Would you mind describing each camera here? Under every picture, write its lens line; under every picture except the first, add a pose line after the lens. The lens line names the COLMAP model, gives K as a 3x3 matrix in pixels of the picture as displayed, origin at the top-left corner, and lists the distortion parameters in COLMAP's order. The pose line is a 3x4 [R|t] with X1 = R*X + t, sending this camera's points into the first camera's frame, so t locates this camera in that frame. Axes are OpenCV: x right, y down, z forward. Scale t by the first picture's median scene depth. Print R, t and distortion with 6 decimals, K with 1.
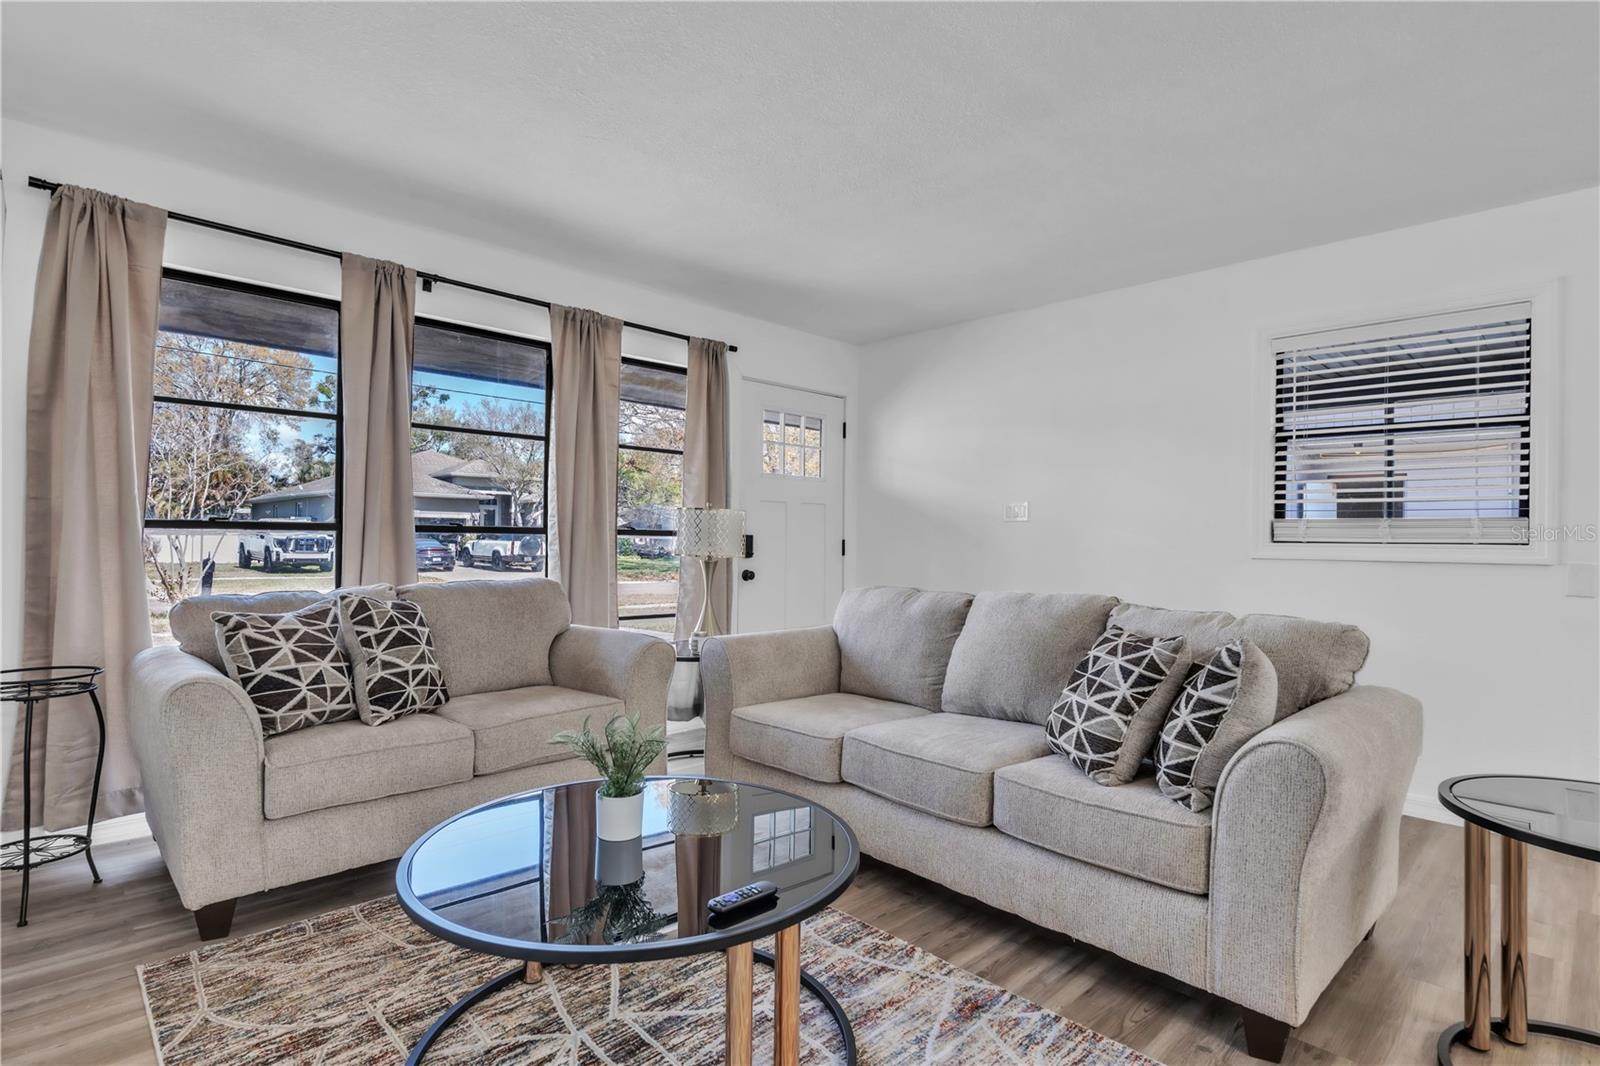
lens RADIAL K [[820.3, 0, 792.8], [0, 820.3, 526.3], [0, 0, 1]] dist [0.006187, -0.005780]
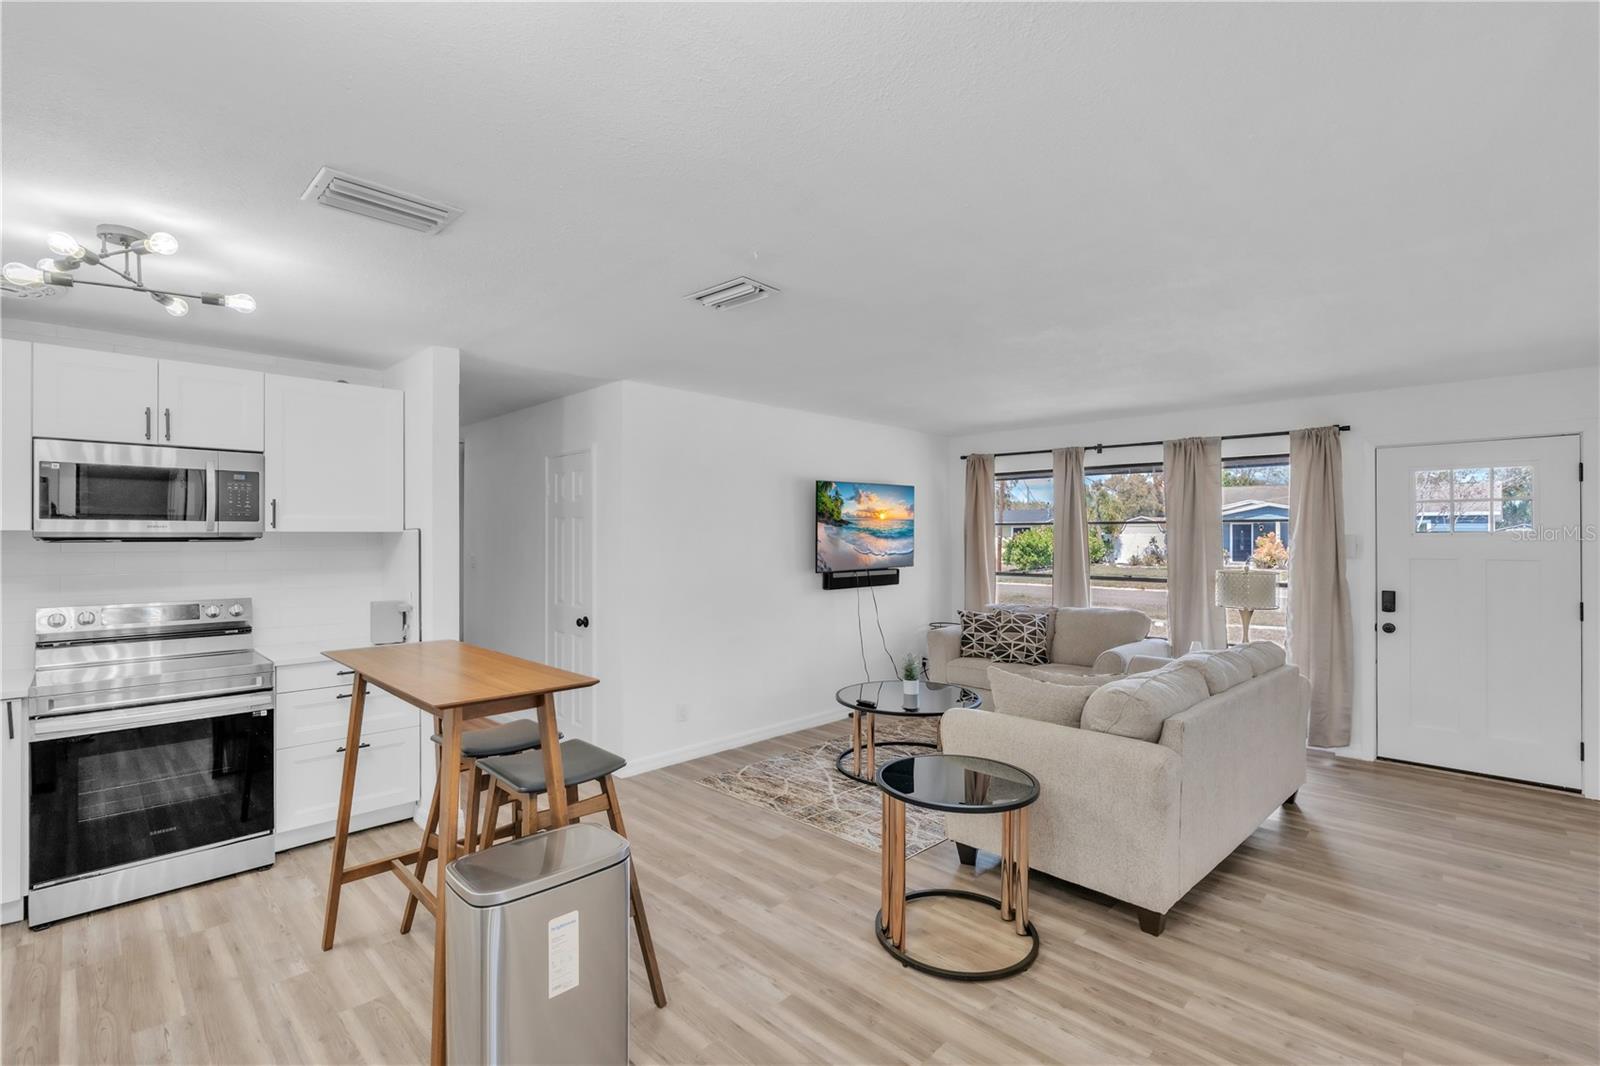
lens RADIAL K [[721.1, 0, 815.1], [0, 721.1, 537.8], [0, 0, 1]] dist [-0.001456, -0.000414]
pose [[0.036256, -0.009005, -0.999302, 1.552944], [0.016992, 0.999820, -0.008393, -0.115741], [0.999198, -0.016676, 0.036403, 0.365644]]
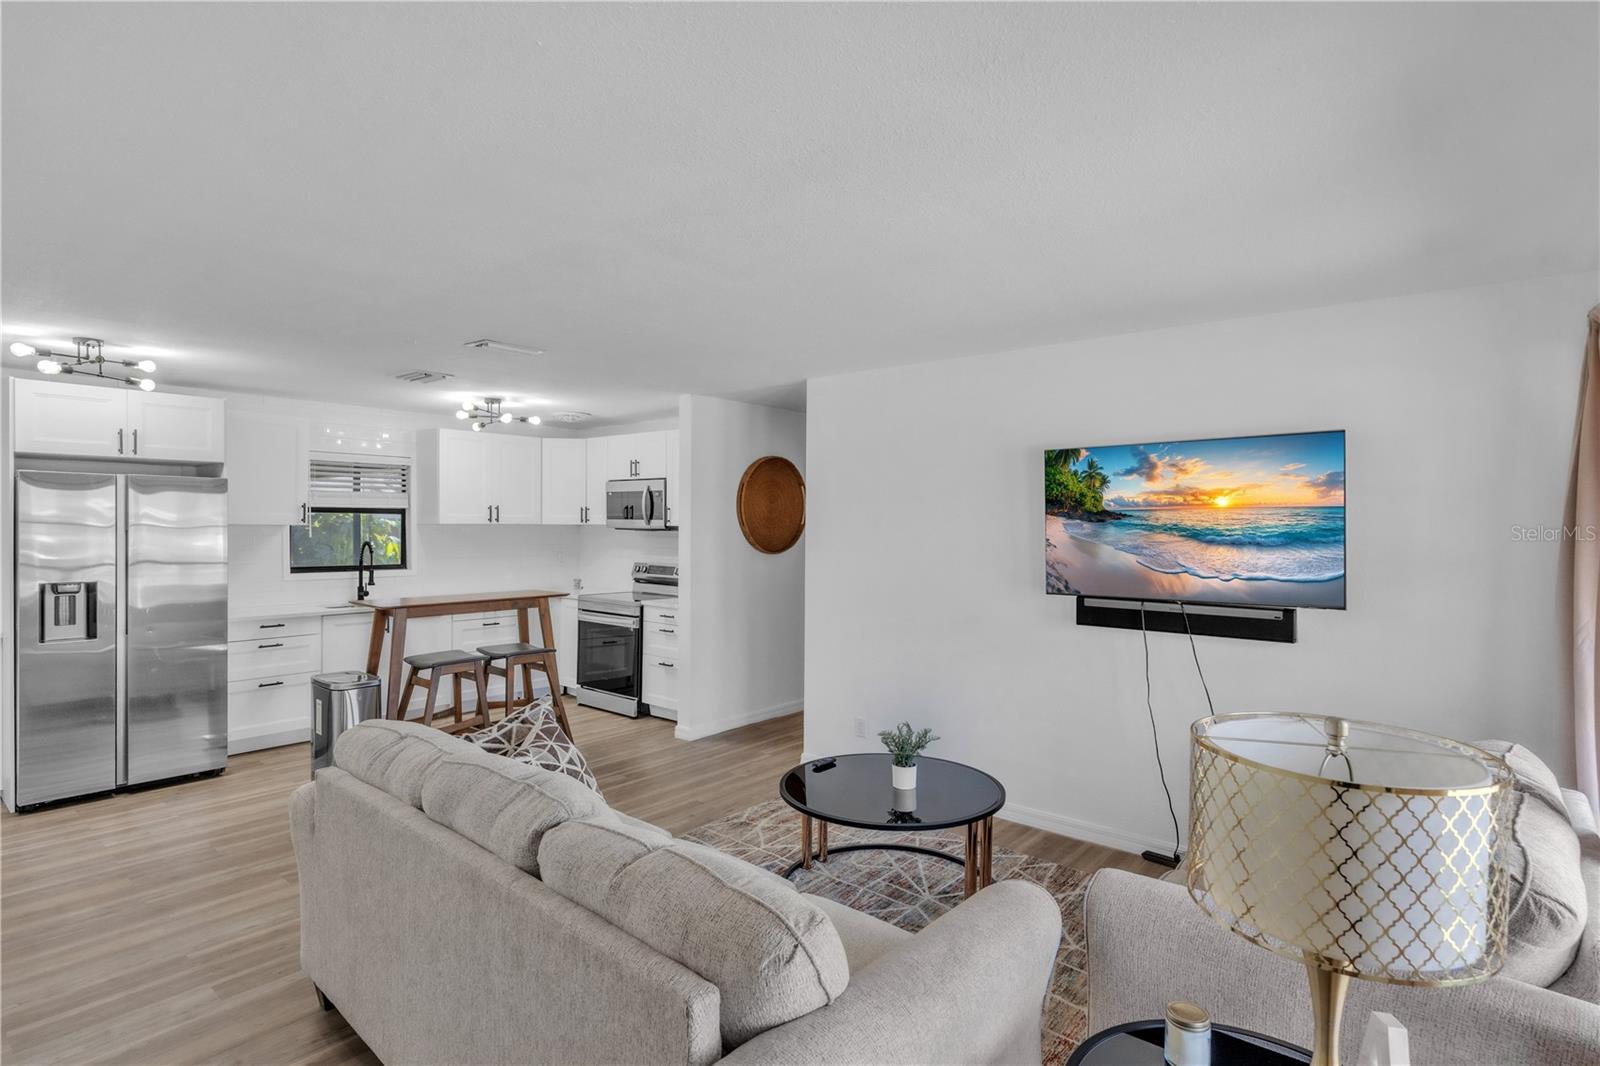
lens RADIAL K [[820.3, 0, 791.7], [0, 820.3, 533.5], [0, 0, 1]] dist [0.006187, -0.005780]
pose [[-0.995423, -0.018165, -0.093824, 0.151944], [-0.017970, 0.999834, -0.002920, -0.130226], [0.093862, -0.001221, -0.995584, 1.847962]]
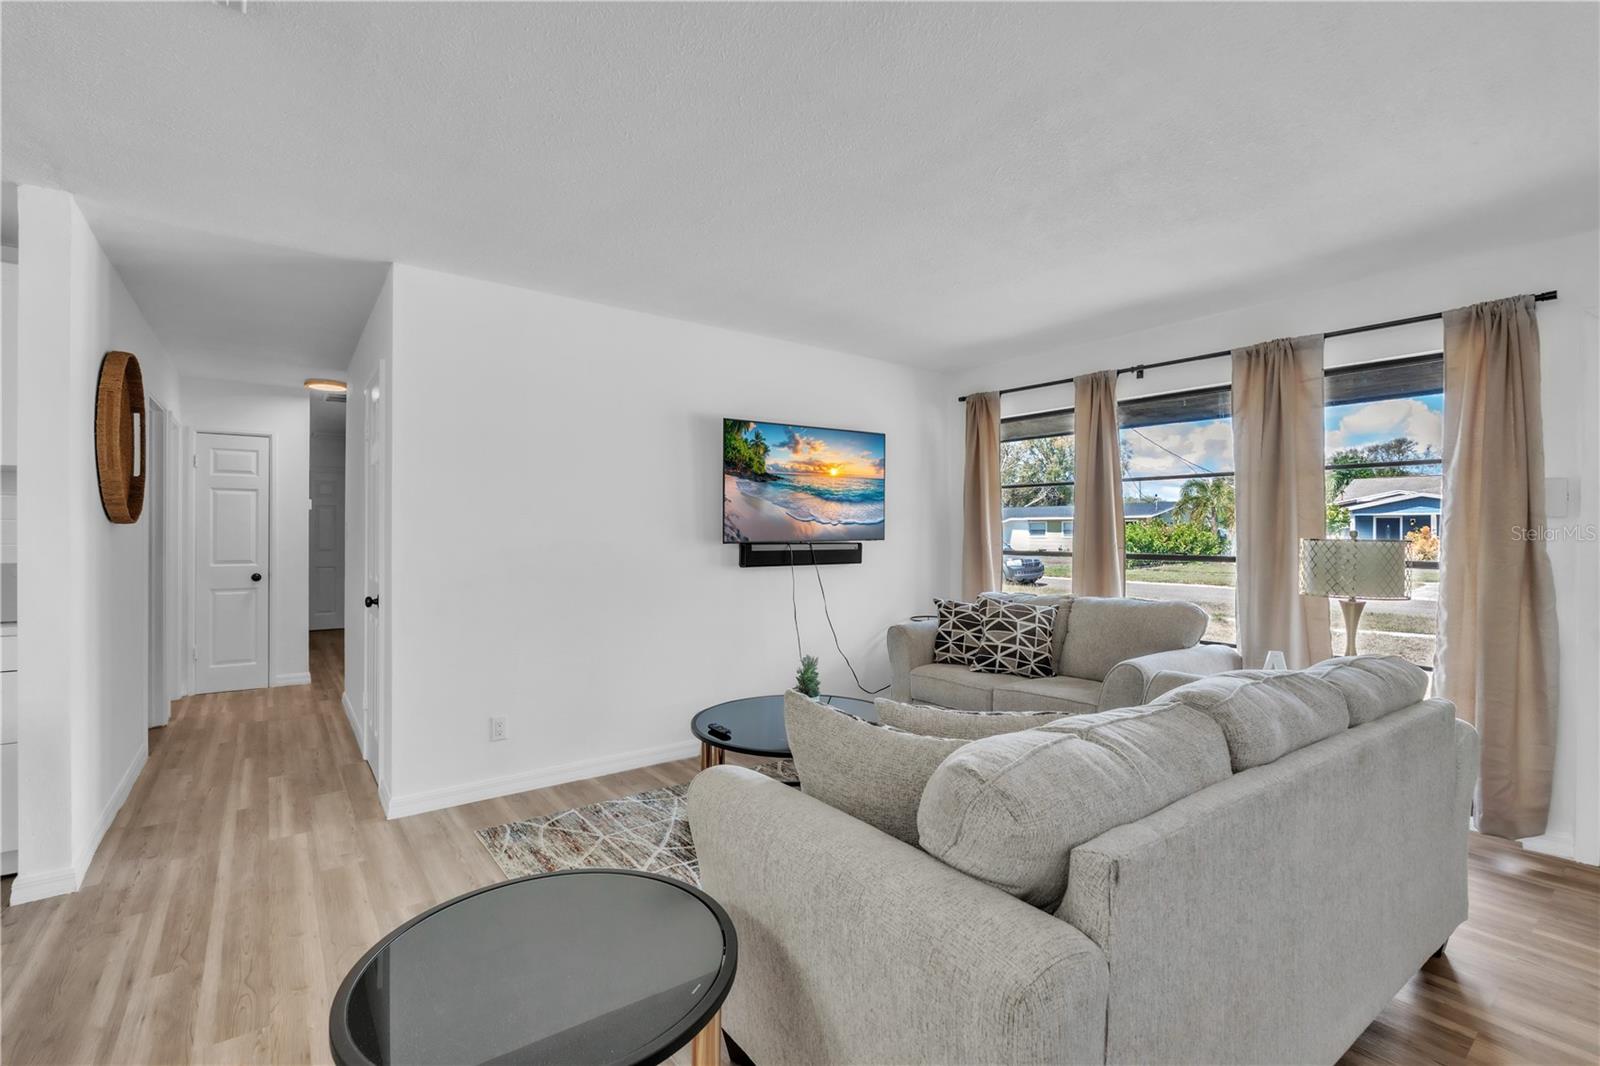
lens RADIAL K [[707.2, 0, 815.8], [0, 707.2, 537.7], [0, 0, 1]] dist [-0.000849, 0.000635]
pose [[-0.112187, -0.007087, -0.993662, 0.973822], [0.010796, 0.999907, -0.008351, -0.032697], [0.993629, -0.011664, -0.112100, 0.788782]]
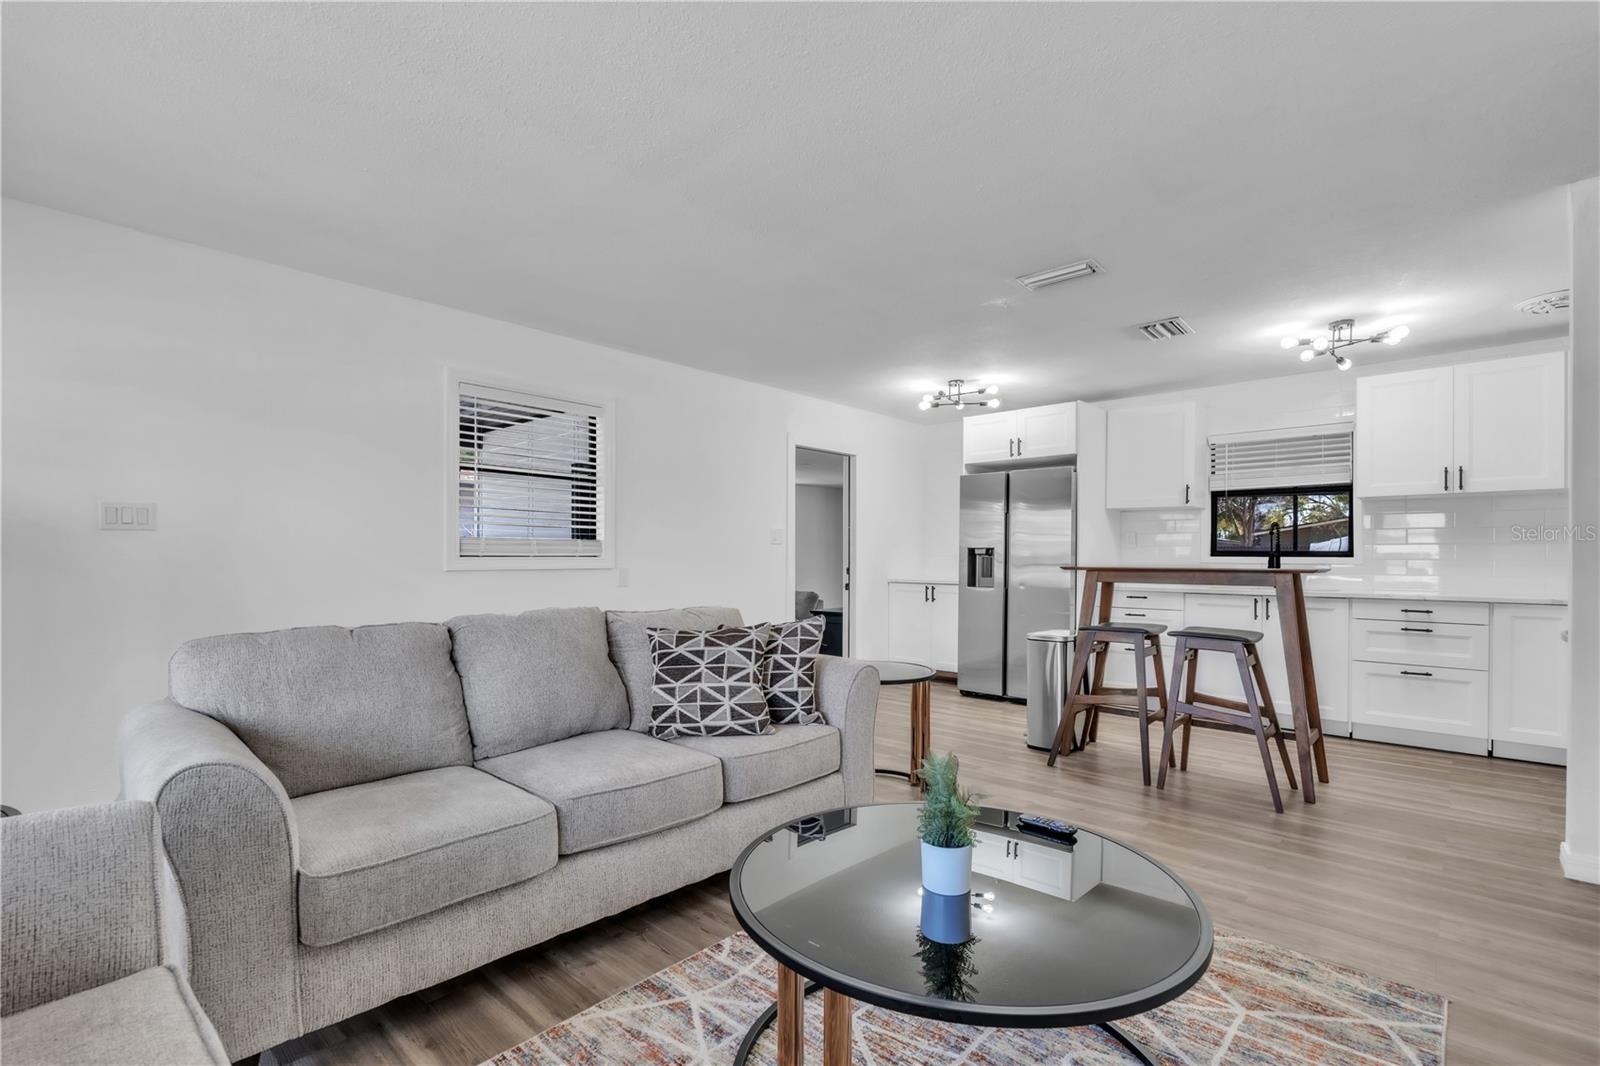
lens RADIAL K [[721.1, 0, 809.4], [0, 721.1, 555.1], [0, 0, 1]] dist [-0.001456, -0.000414]
pose [[-0.061143, -0.007841, 0.998098, -0.639514], [-0.020117, 0.999776, 0.006621, 0.001167], [-0.997926, -0.019674, -0.061287, 0.771040]]
